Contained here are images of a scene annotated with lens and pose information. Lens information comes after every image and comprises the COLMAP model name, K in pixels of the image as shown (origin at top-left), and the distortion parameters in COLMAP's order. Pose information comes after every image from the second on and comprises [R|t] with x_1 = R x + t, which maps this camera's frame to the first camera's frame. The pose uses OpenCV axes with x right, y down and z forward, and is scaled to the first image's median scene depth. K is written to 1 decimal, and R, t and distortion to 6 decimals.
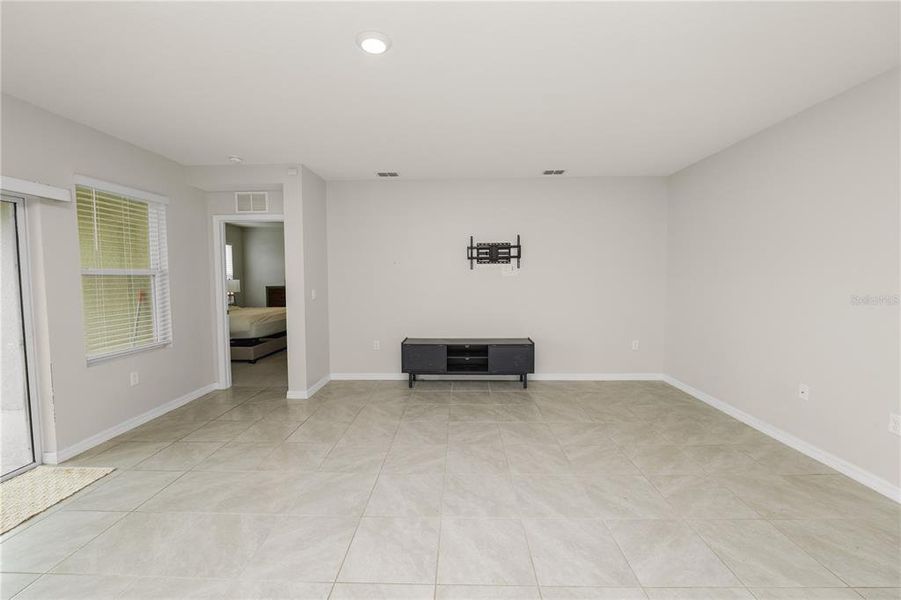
lens RADIAL K [[366.2, 0, 450.0], [0, 366.2, 299.2], [0, 0, 1]] dist [-0.013285, -0.000384]
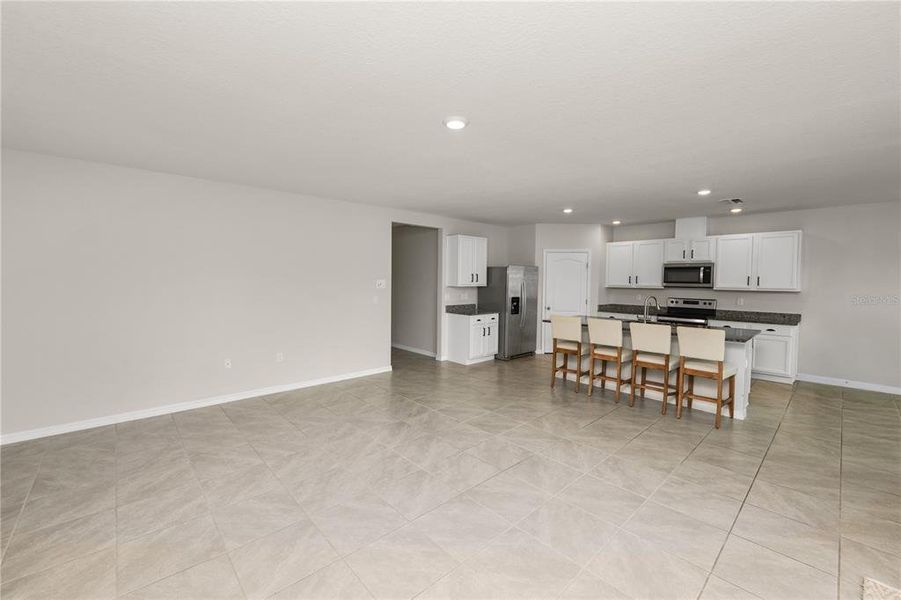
lens RADIAL K [[366.2, 0, 444.9], [0, 366.2, 298.7], [0, 0, 1]] dist [-0.013285, -0.000384]
pose [[-0.691746, -0.039019, 0.721086, -0.517671], [0.040217, 0.994908, 0.092417, -0.085400], [-0.721020, 0.092929, -0.686654, 0.887106]]
